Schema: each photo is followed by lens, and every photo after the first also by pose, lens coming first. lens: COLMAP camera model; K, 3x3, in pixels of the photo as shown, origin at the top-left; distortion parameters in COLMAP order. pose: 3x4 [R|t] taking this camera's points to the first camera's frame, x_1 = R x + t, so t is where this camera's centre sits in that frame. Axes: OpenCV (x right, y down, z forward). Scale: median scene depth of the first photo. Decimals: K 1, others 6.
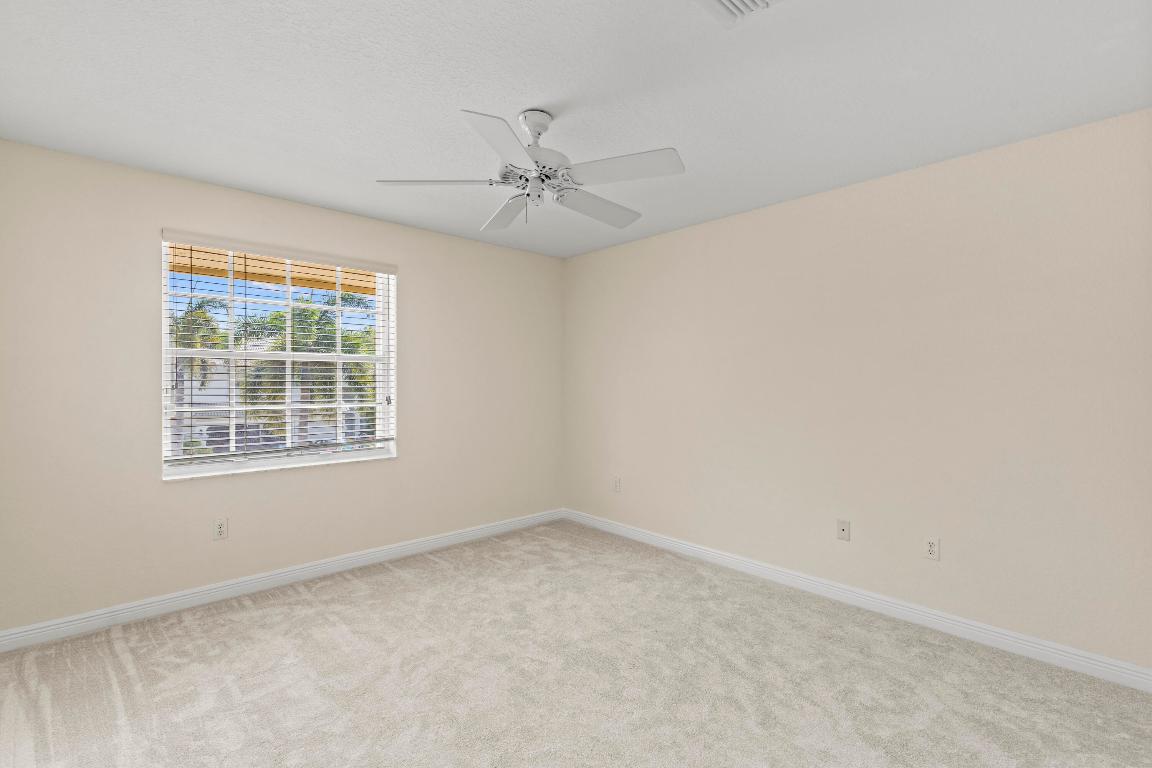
lens RADIAL K [[519.4, 0, 577.5], [0, 519.4, 386.1], [0, 0, 1]] dist [0.001775, -0.001359]
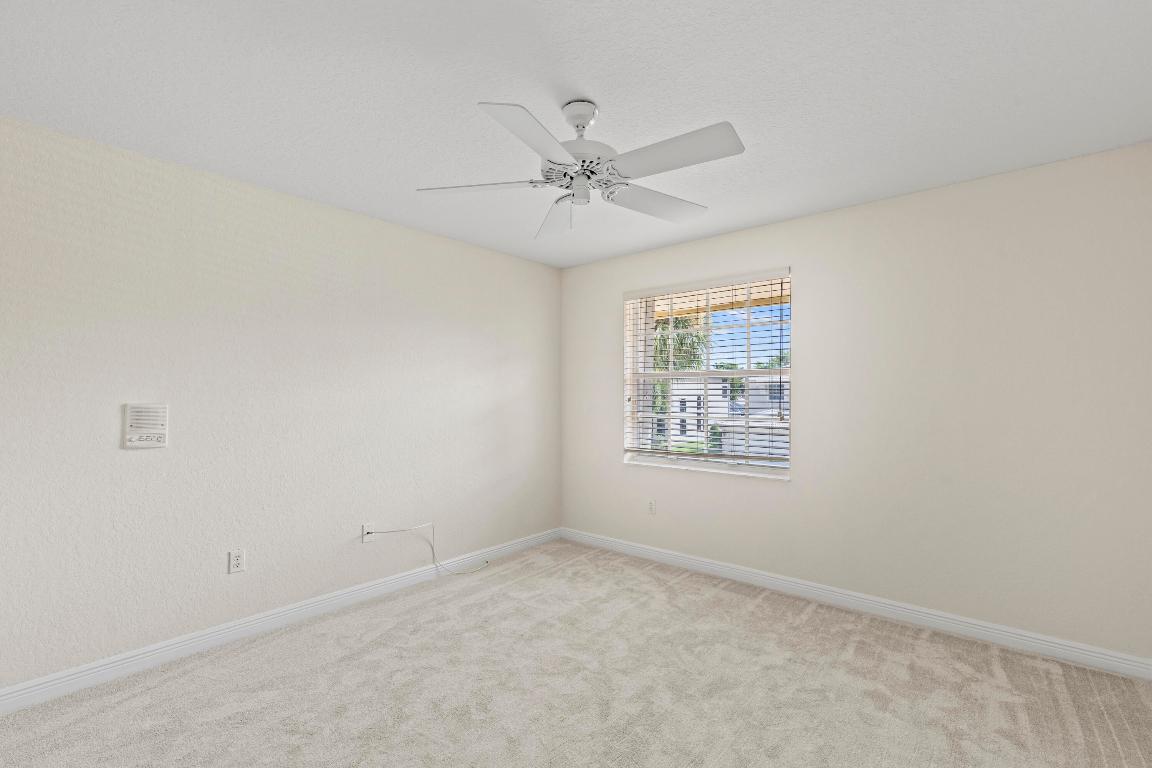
lens RADIAL K [[519.4, 0, 577.5], [0, 519.4, 386.1], [0, 0, 1]] dist [0.001775, -0.001359]
pose [[0.112346, -0.016818, -0.993527, 0.625558], [-0.008260, 0.999806, -0.017858, -0.008239], [0.993635, 0.010213, 0.112185, 0.661595]]
